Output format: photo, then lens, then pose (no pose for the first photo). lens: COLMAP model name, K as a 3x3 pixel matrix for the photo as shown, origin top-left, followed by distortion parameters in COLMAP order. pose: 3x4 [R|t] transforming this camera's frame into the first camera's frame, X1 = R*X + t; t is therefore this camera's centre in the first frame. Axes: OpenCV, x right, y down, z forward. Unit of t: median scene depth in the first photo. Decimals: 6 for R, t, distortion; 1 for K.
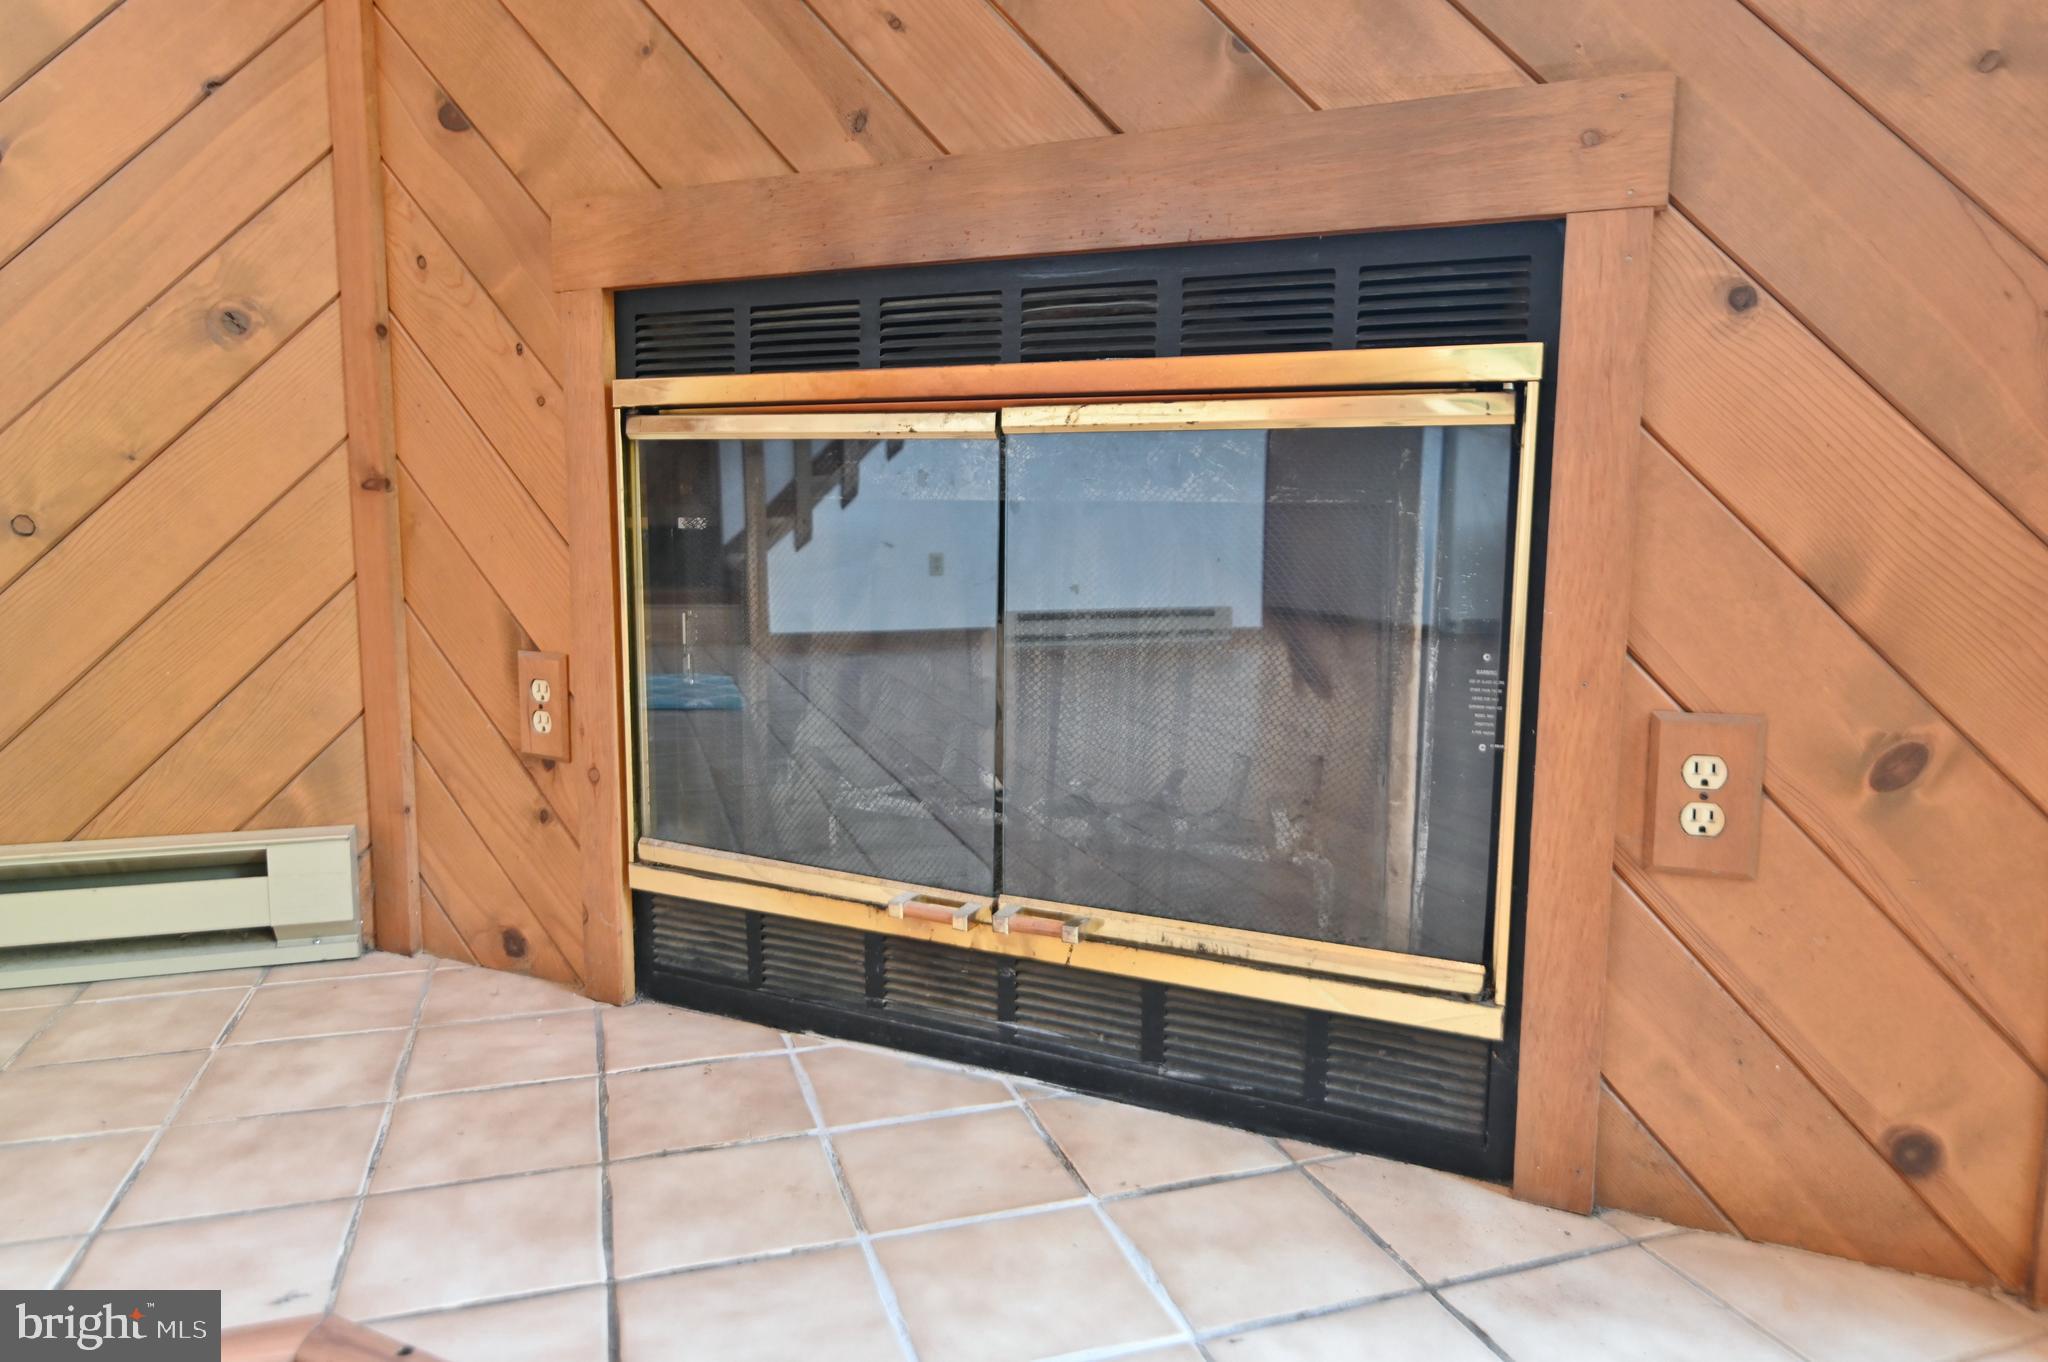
lens RADIAL K [[1363.6, 0, 1037.8], [0, 1363.6, 687.9], [0, 0, 1]] dist [-0.005034, -0.001163]
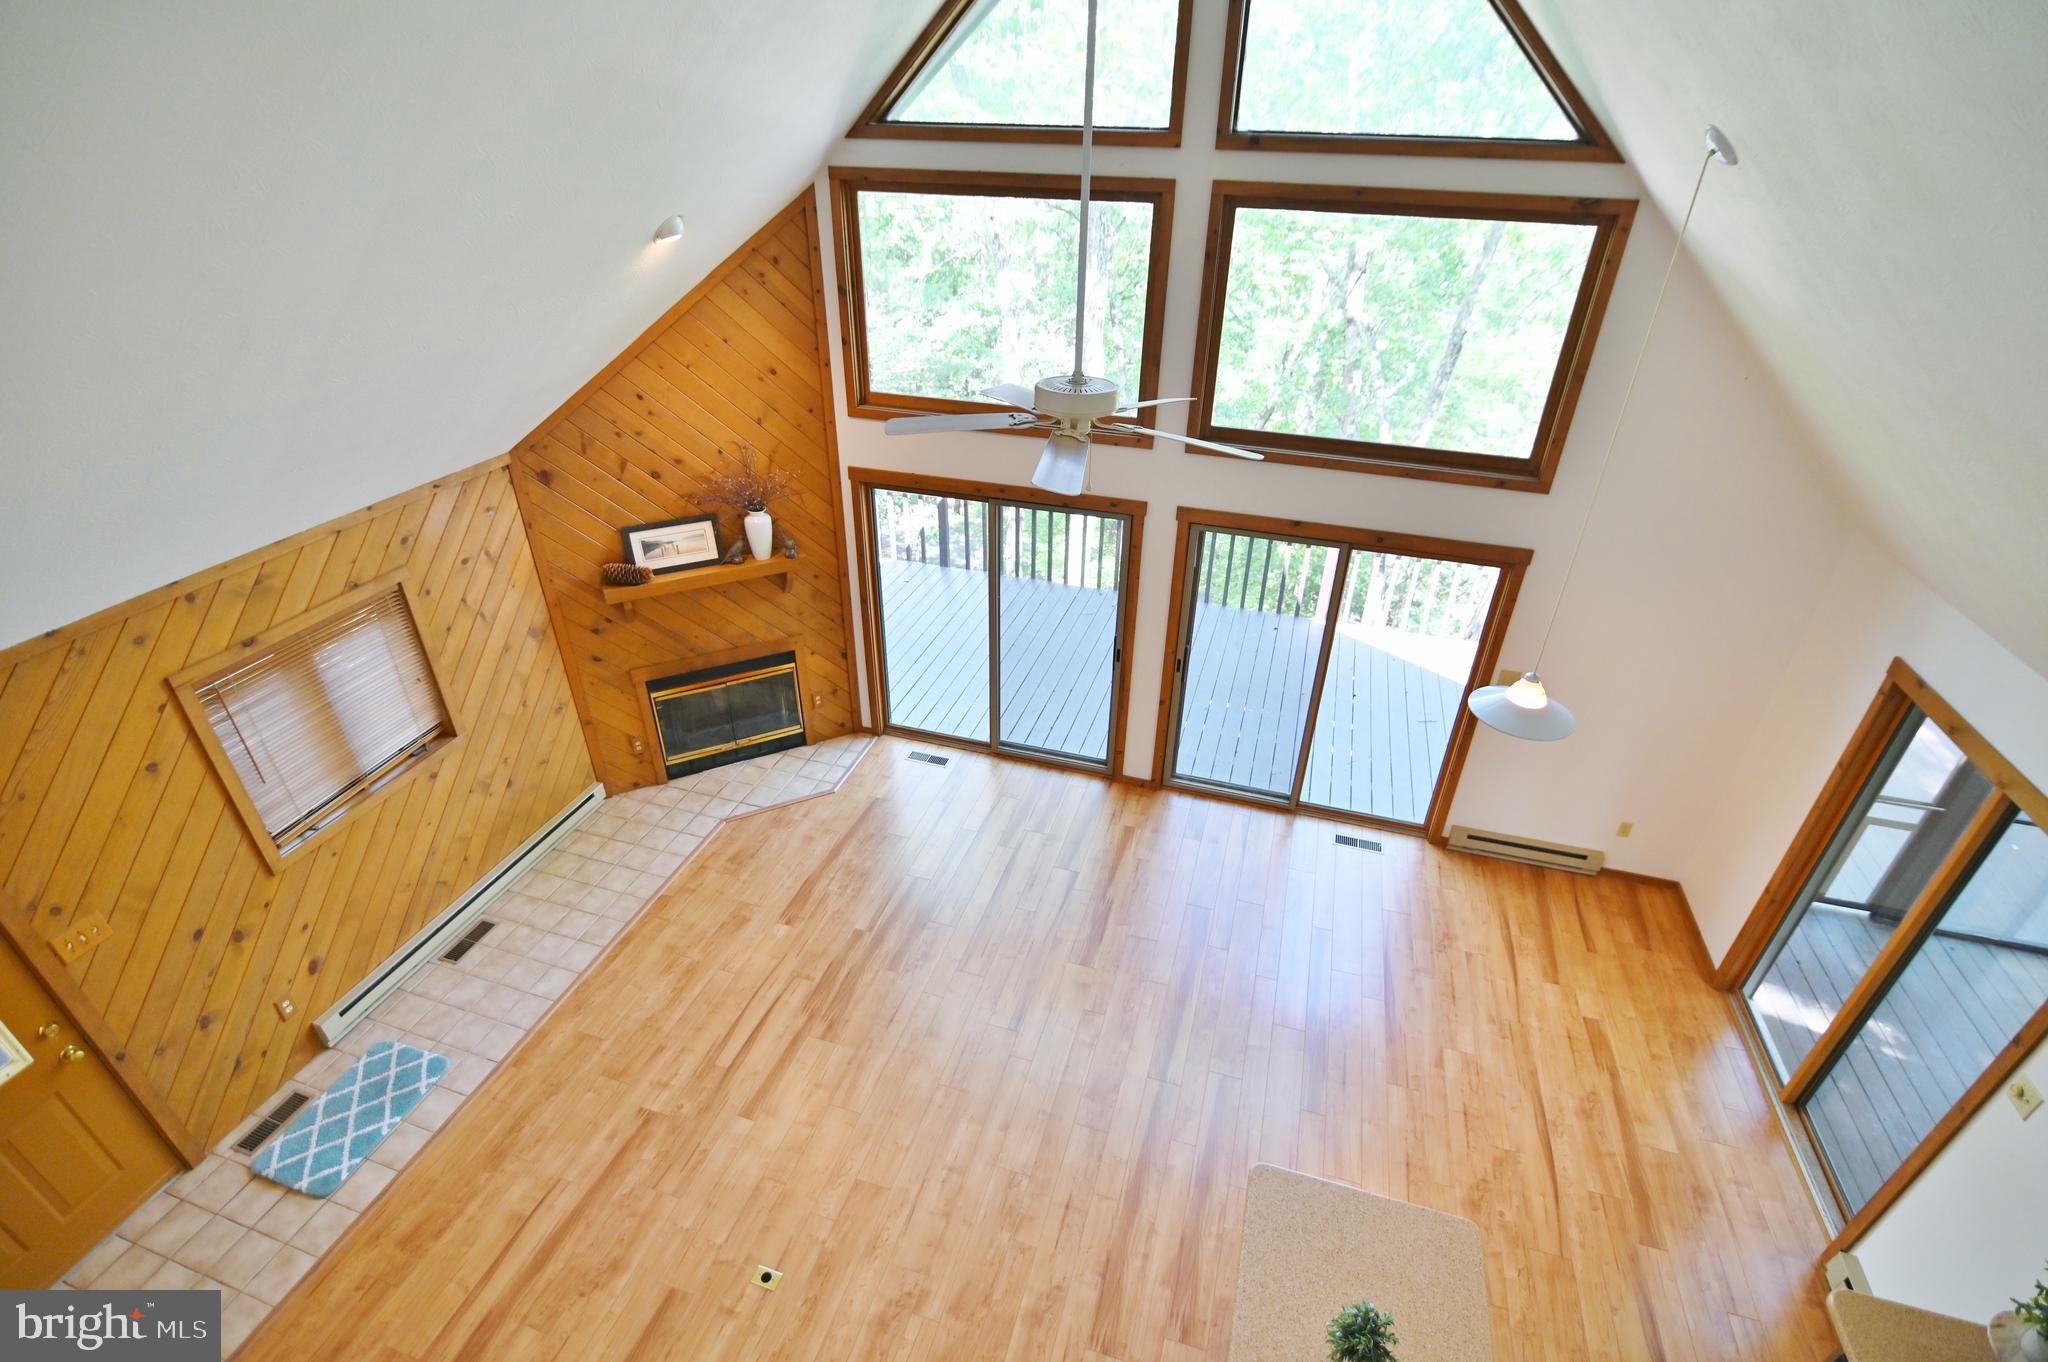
lens RADIAL K [[935.0, 0, 1021.4], [0, 935.0, 681.4], [0, 0, 1]] dist [-0.020771, 0.001911]
pose [[0.584660, -0.413788, 0.697820, -2.018093], [0.093322, 0.888741, 0.448810, -1.805025], [-0.805893, -0.197279, 0.558226, -2.375228]]
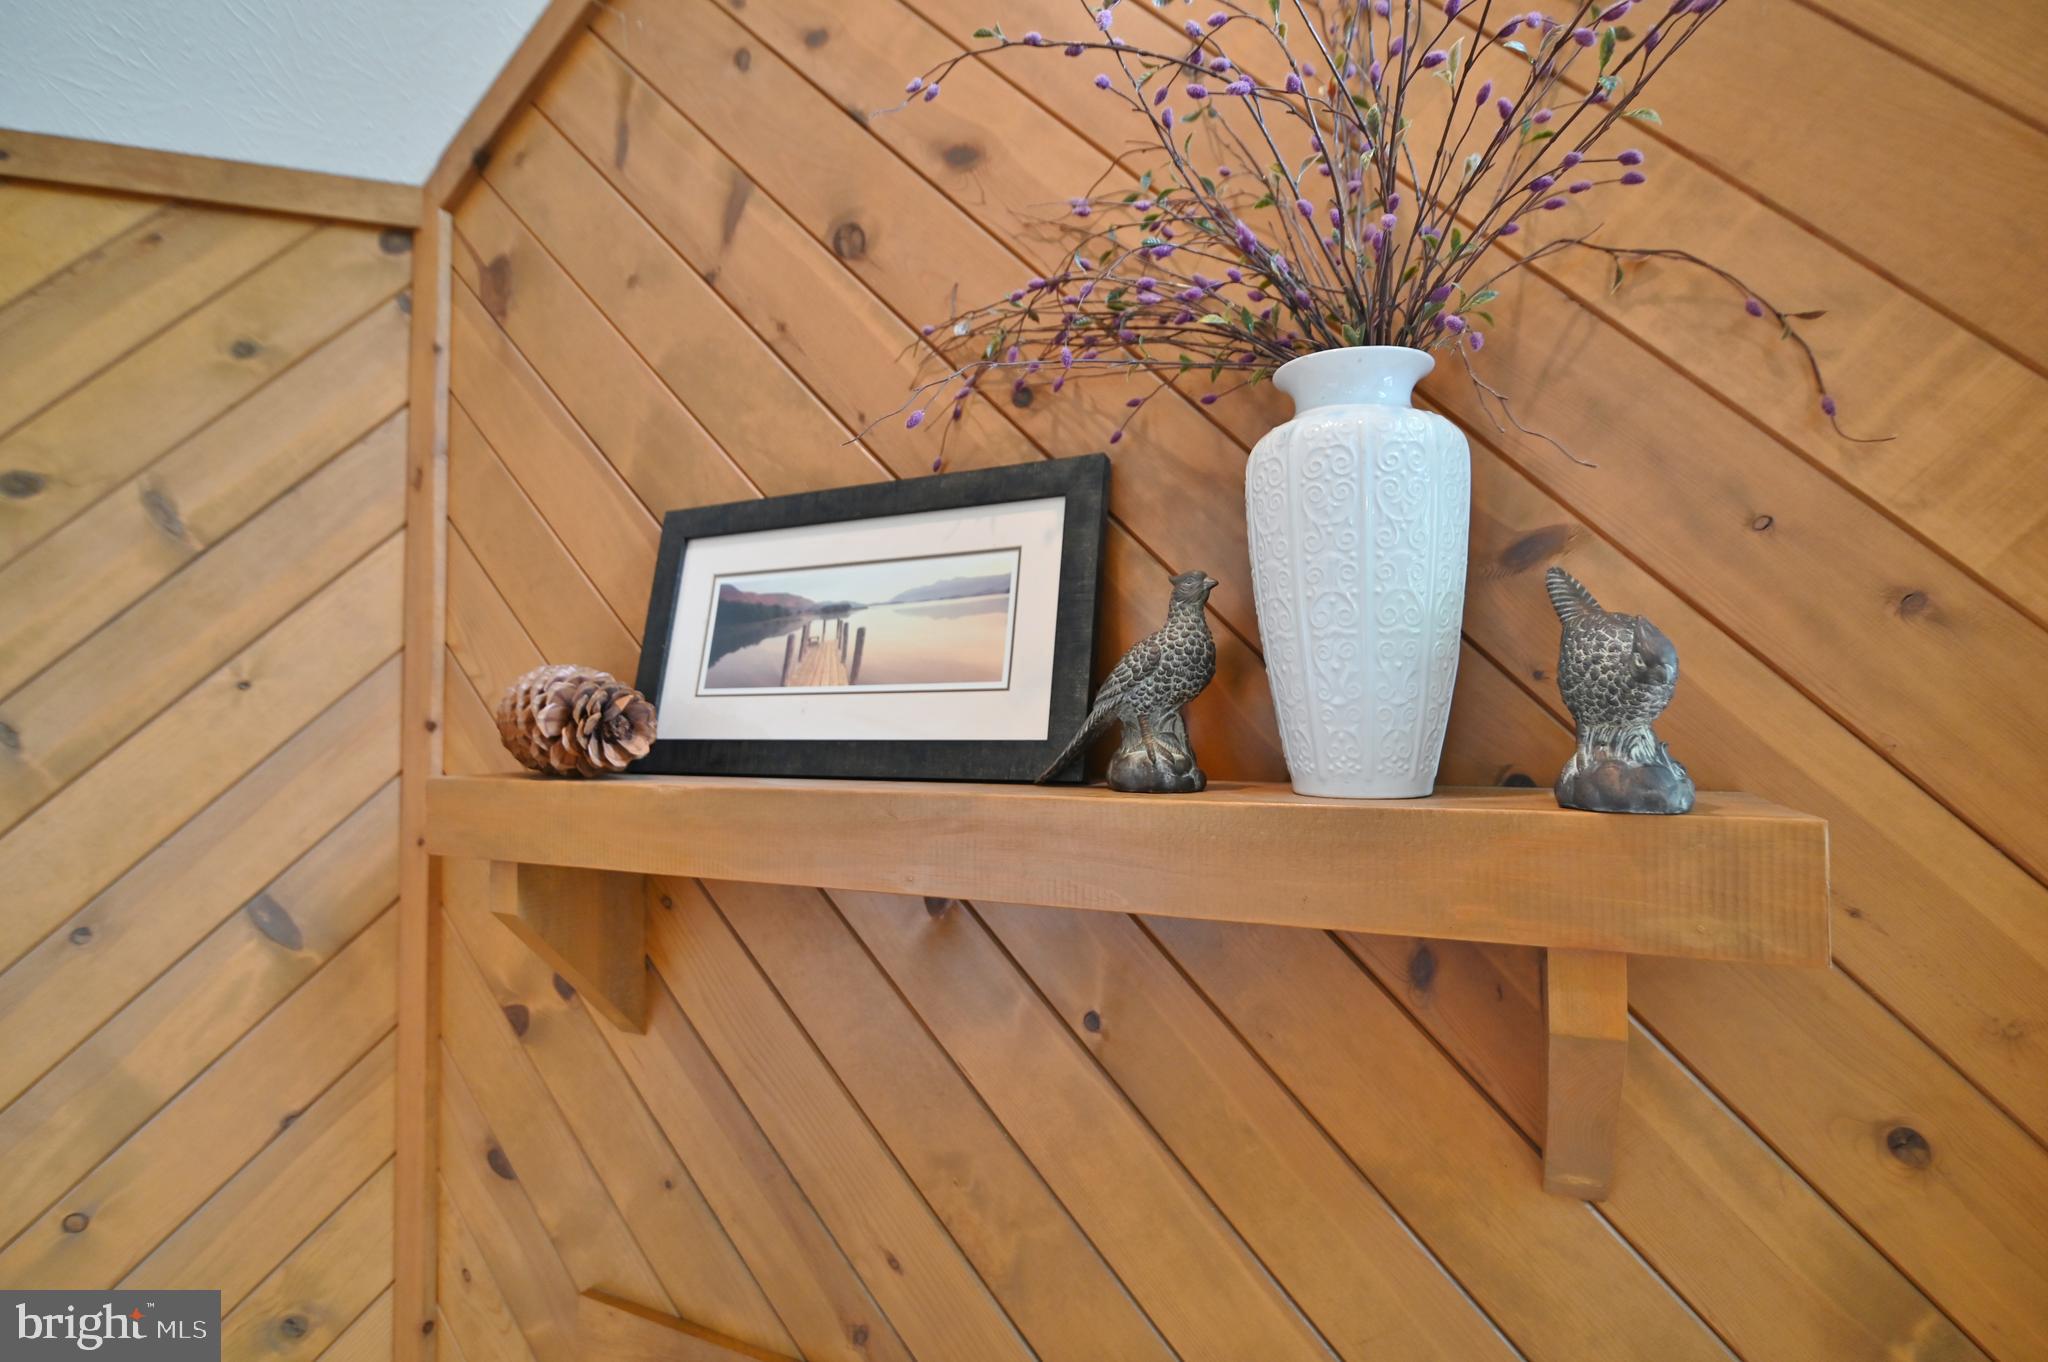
lens RADIAL K [[988.5, 0, 1022.7], [0, 988.5, 684.8], [0, 0, 1]] dist [-0.015125, 0.000133]
pose [[0.999746, -0.010097, 0.020130, -0.011574], [0.013302, 0.986023, -0.166079, -0.659312], [-0.018172, 0.166305, 0.985907, 0.129448]]
